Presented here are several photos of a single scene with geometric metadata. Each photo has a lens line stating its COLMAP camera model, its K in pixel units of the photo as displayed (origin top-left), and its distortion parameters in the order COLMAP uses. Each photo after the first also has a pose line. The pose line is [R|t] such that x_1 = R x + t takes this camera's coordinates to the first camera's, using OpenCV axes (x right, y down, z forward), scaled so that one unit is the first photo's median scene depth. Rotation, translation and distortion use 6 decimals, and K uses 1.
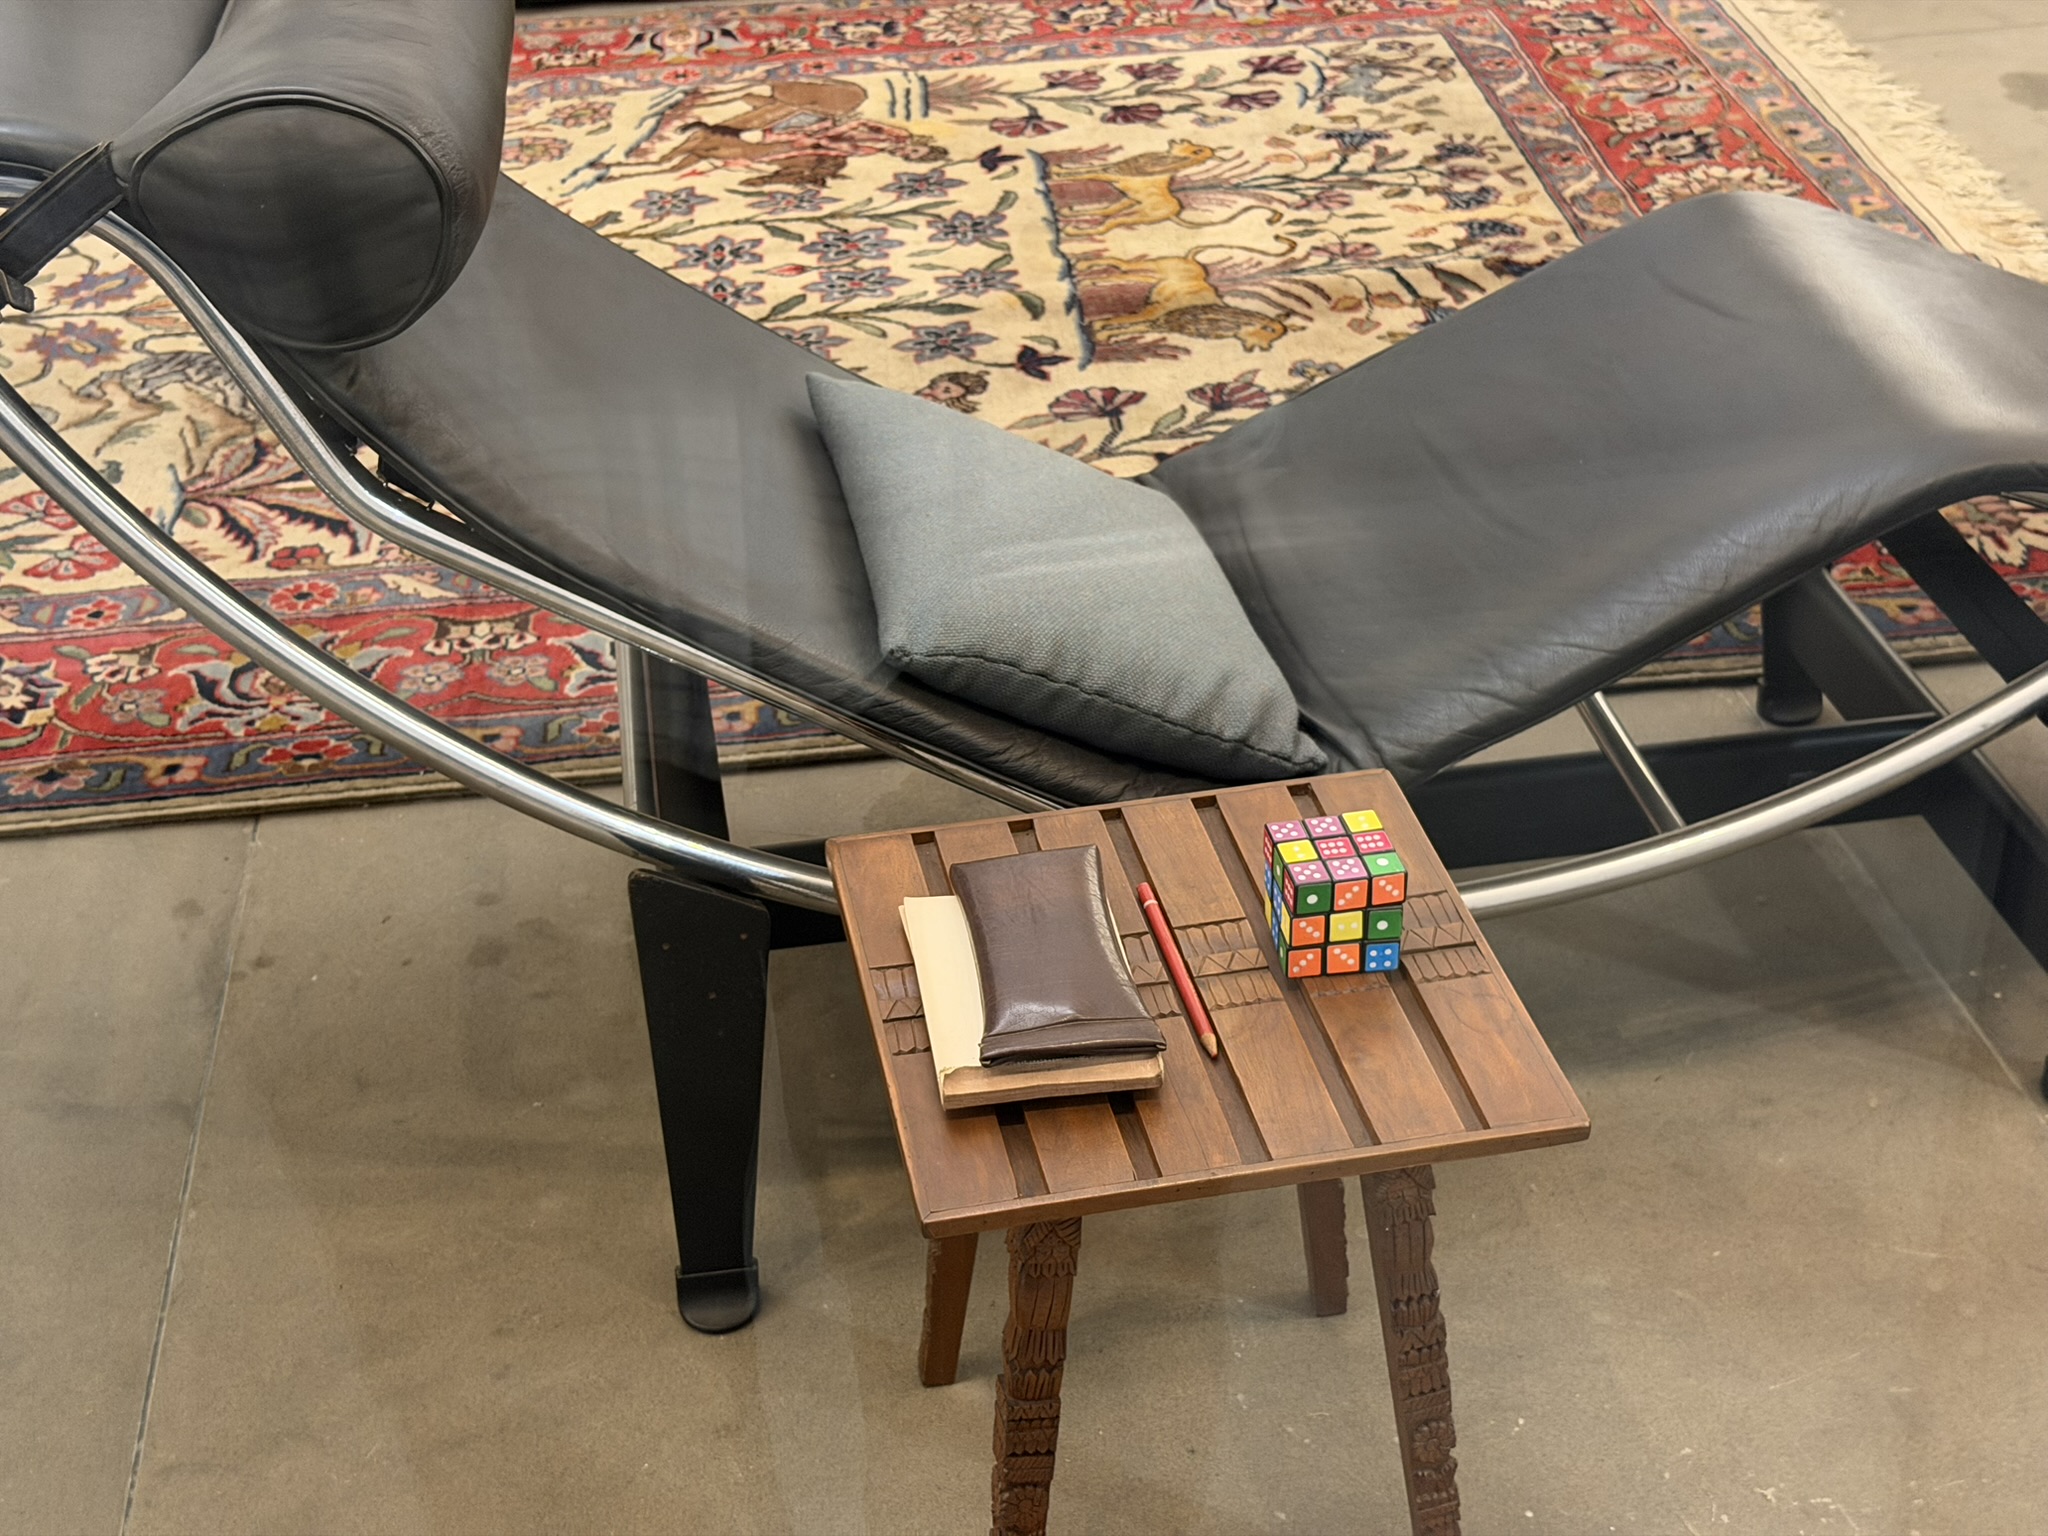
lens RADIAL K [[2875.7, 0, 1036.3], [0, 2875.7, 761.7], [0, 0, 1]] dist [0.123760, 0.000000]
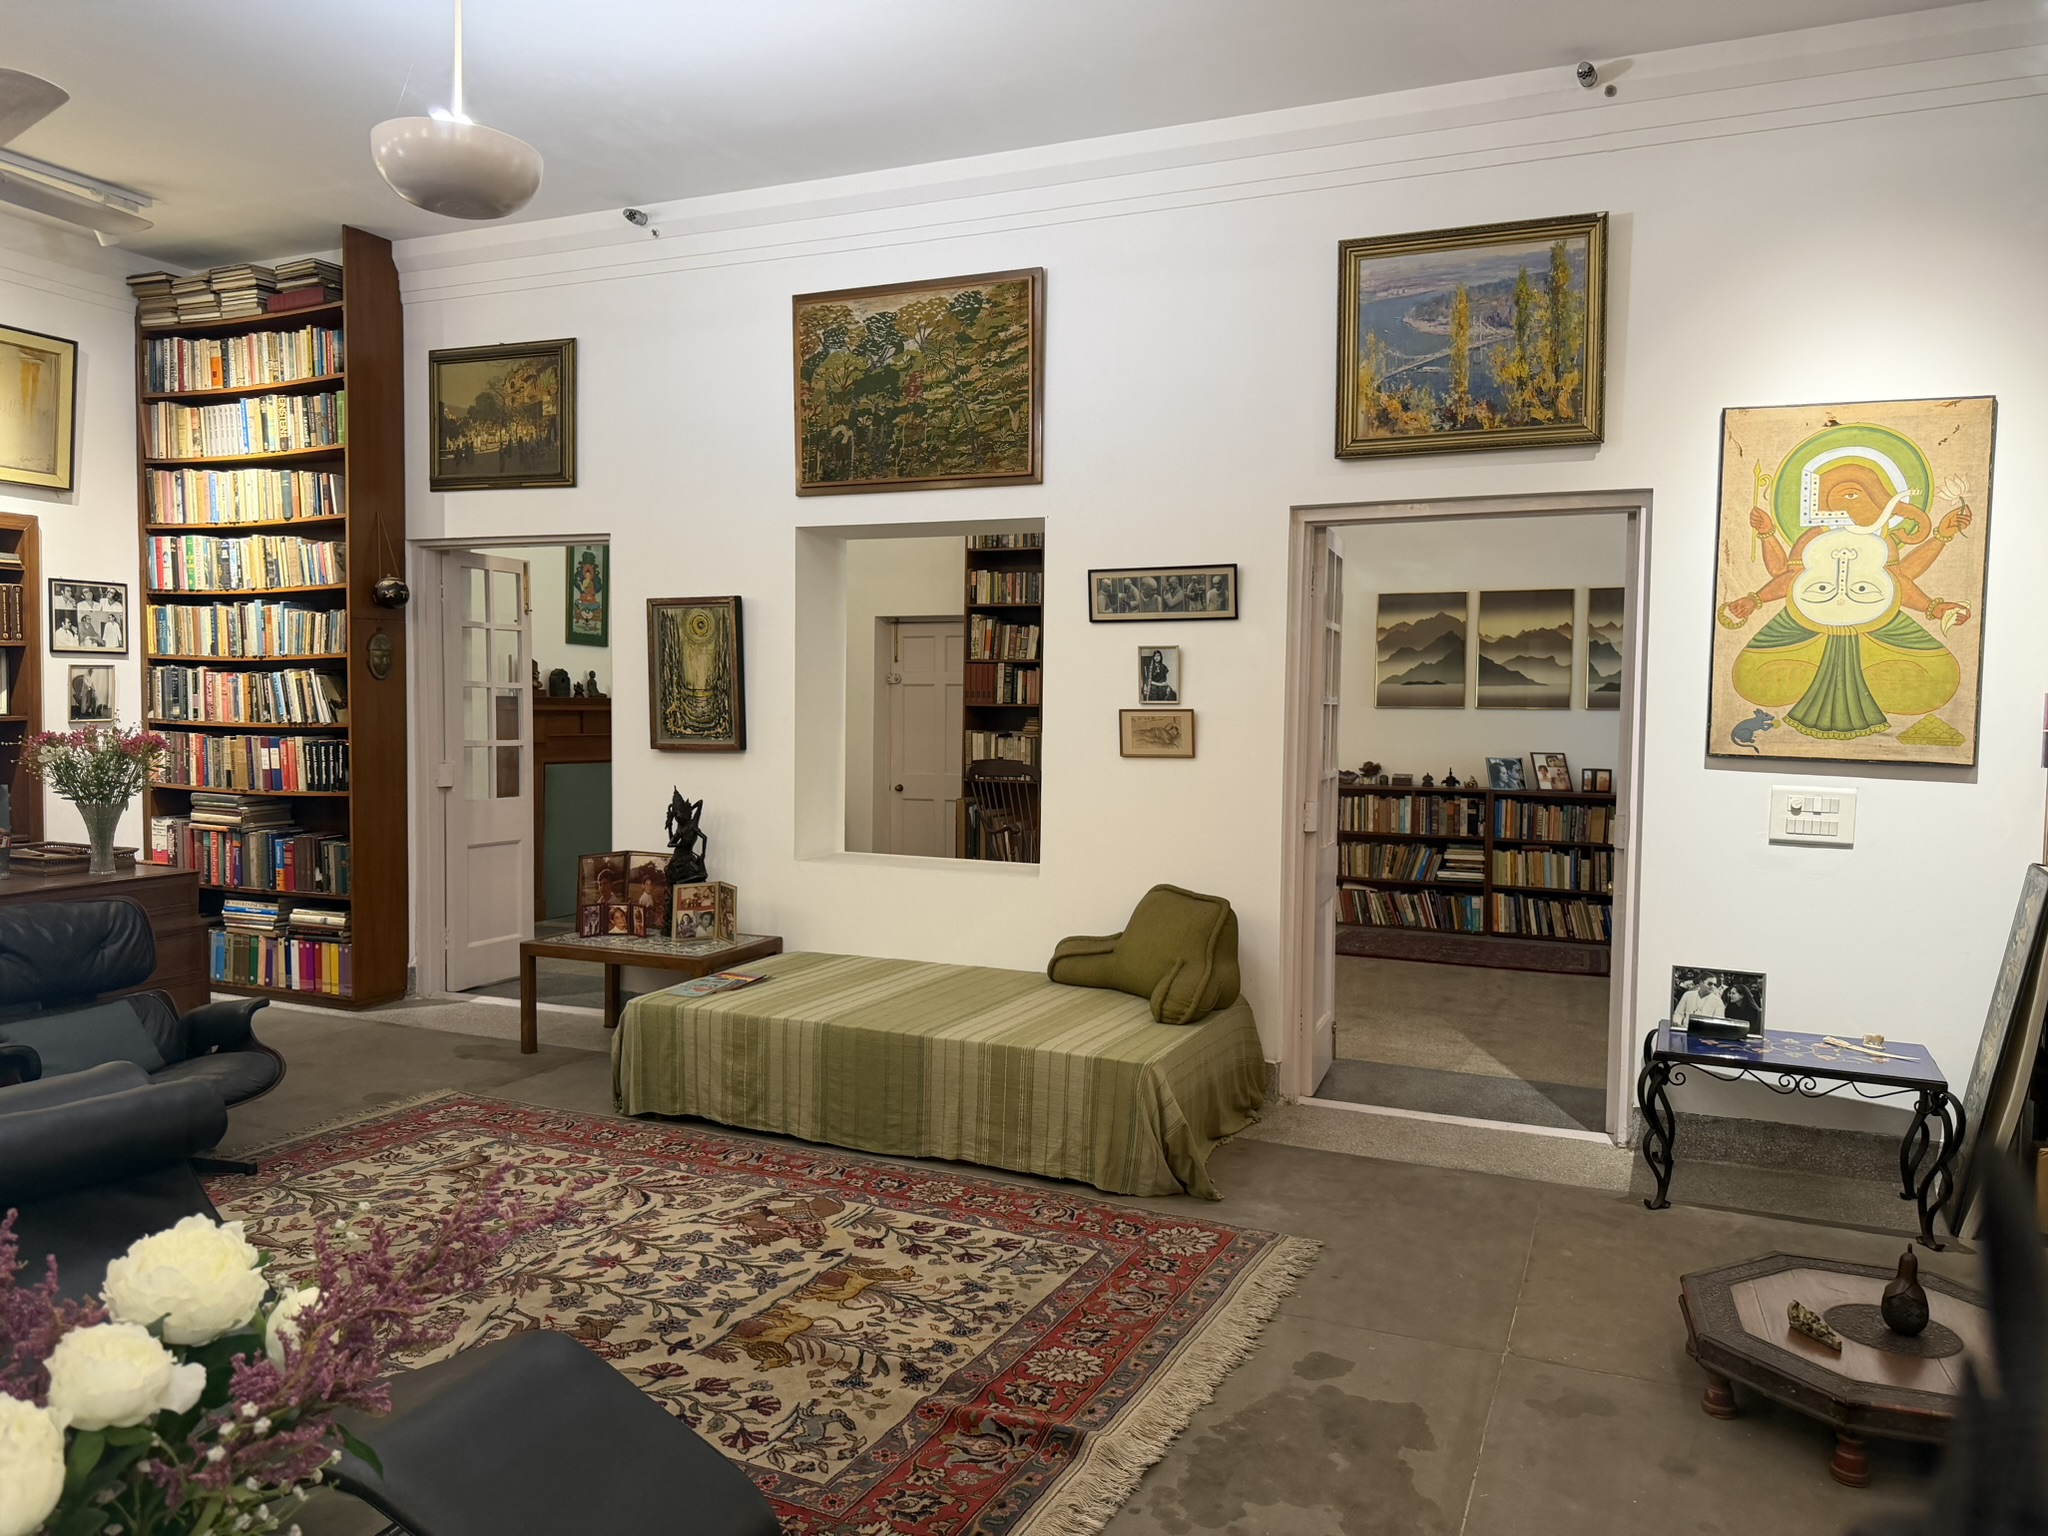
lens RADIAL K [[1448.5, 0, 1018.5], [0, 1448.5, 773.4], [0, 0, 1]] dist [0.056649, -0.081155]
pose [[0.857438, 0.081201, -0.508140, 0.659683], [-0.309819, 0.869899, -0.383781, -0.151358], [0.410867, 0.486500, 0.771042, 0.036751]]
